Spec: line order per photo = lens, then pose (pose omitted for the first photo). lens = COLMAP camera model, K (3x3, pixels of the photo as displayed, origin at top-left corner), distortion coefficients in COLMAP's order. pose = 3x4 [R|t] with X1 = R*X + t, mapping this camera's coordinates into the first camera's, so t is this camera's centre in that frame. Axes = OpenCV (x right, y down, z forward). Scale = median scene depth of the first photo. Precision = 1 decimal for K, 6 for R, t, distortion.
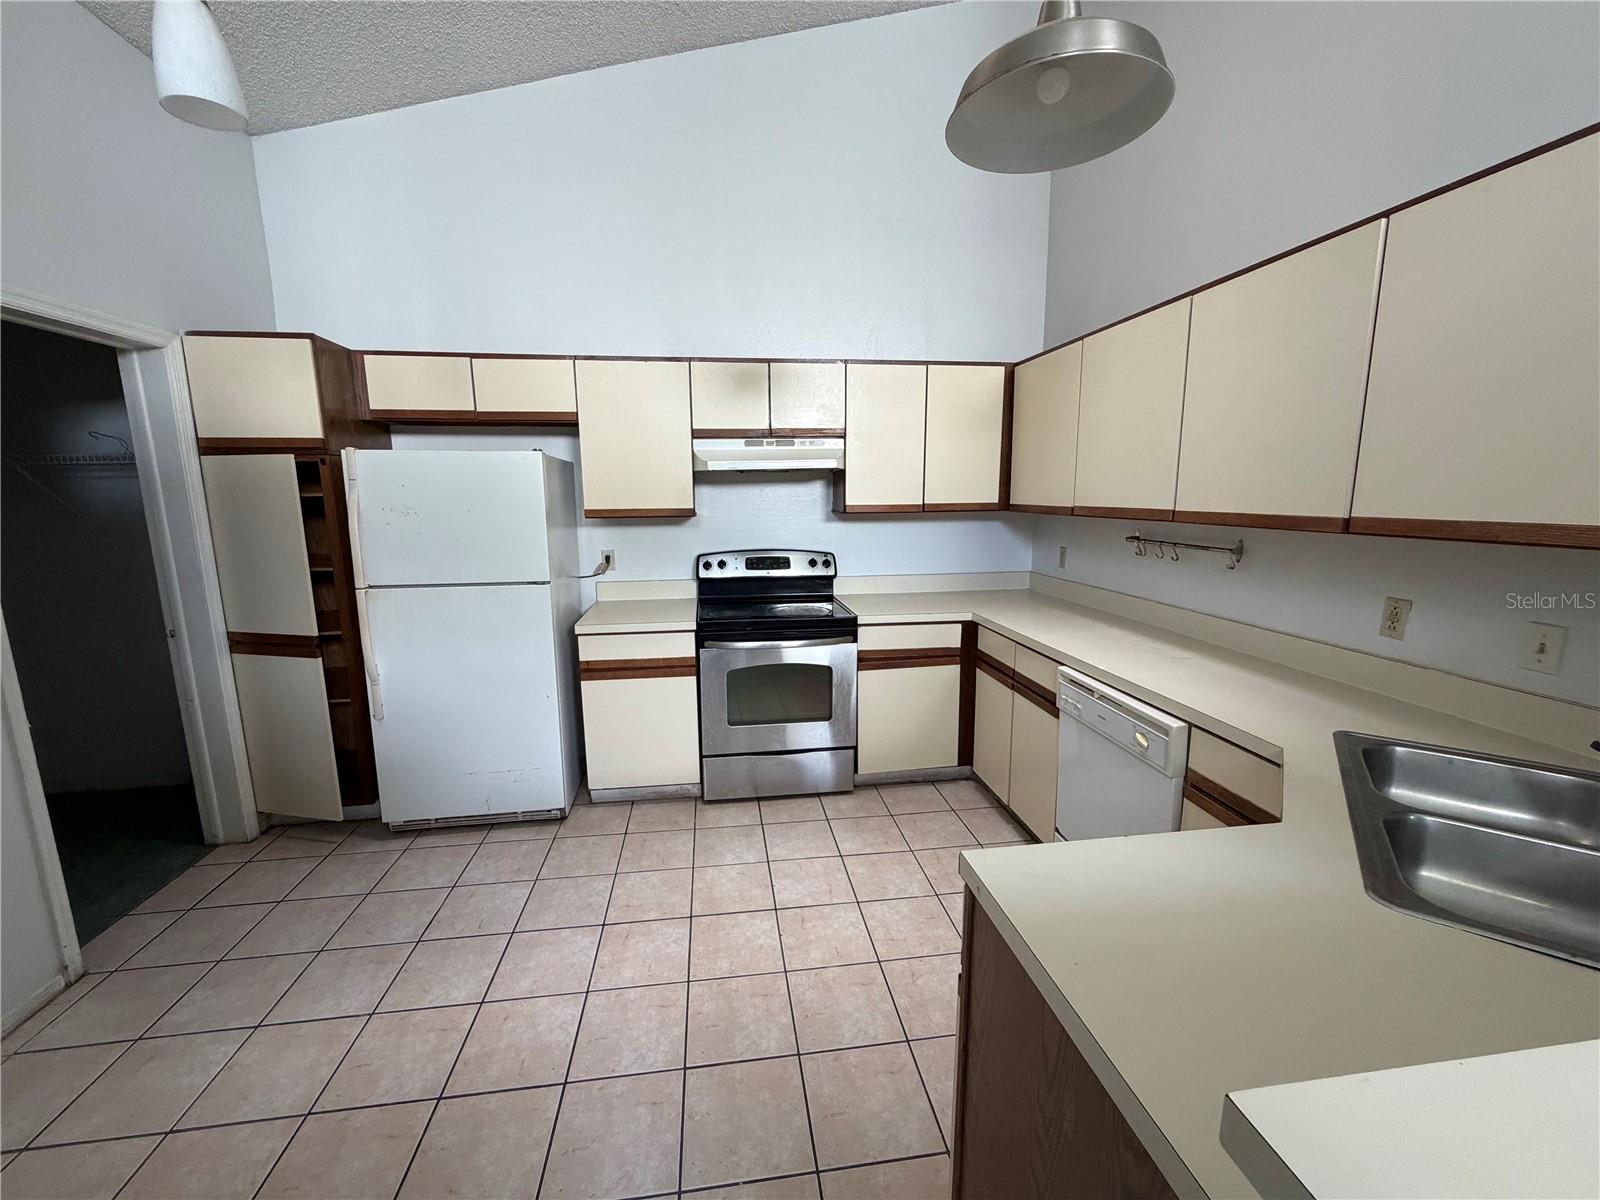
lens RADIAL K [[638.5, 0, 791.6], [0, 638.5, 597.3], [0, 0, 1]] dist [-0.000980, 0.000124]
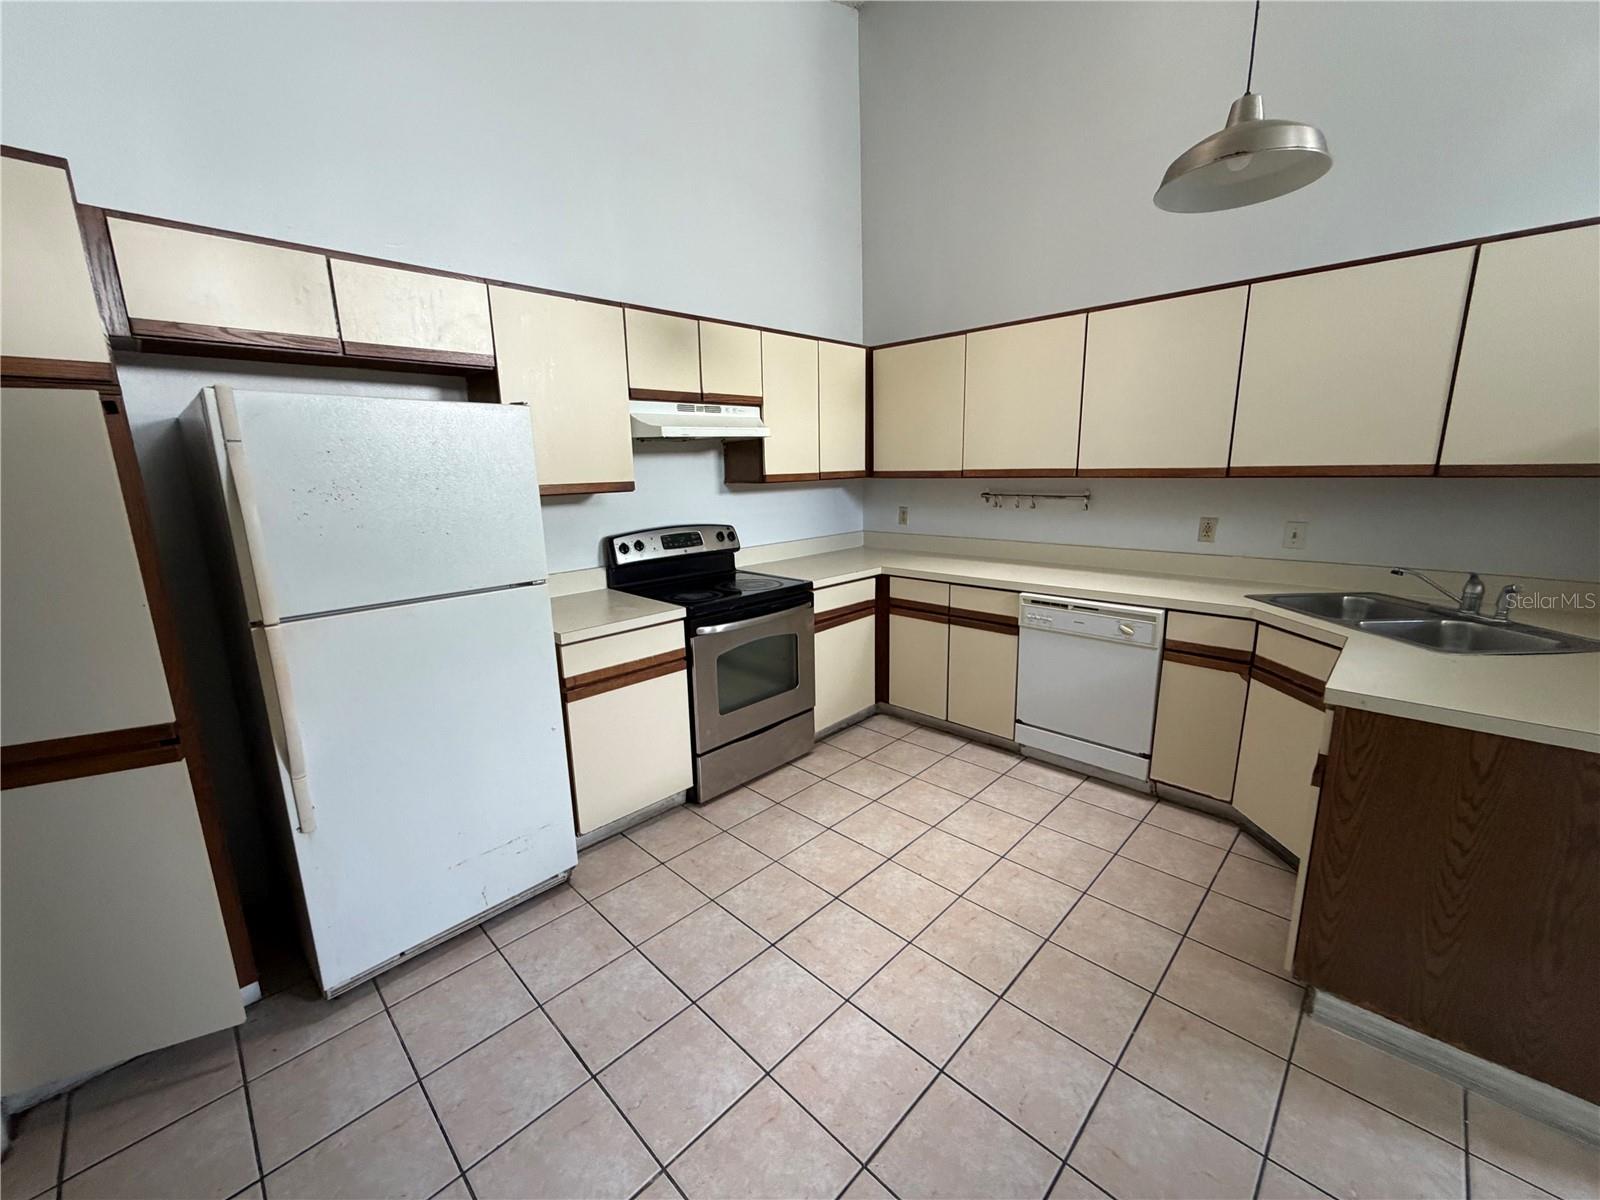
lens RADIAL K [[638.5, 0, 793.0], [0, 638.5, 599.4], [0, 0, 1]] dist [-0.000980, 0.000124]
pose [[0.790422, -0.136763, 0.597101, -0.535112], [0.116553, 0.990528, 0.072586, -0.019919], [-0.601372, 0.012220, 0.798875, 0.190213]]
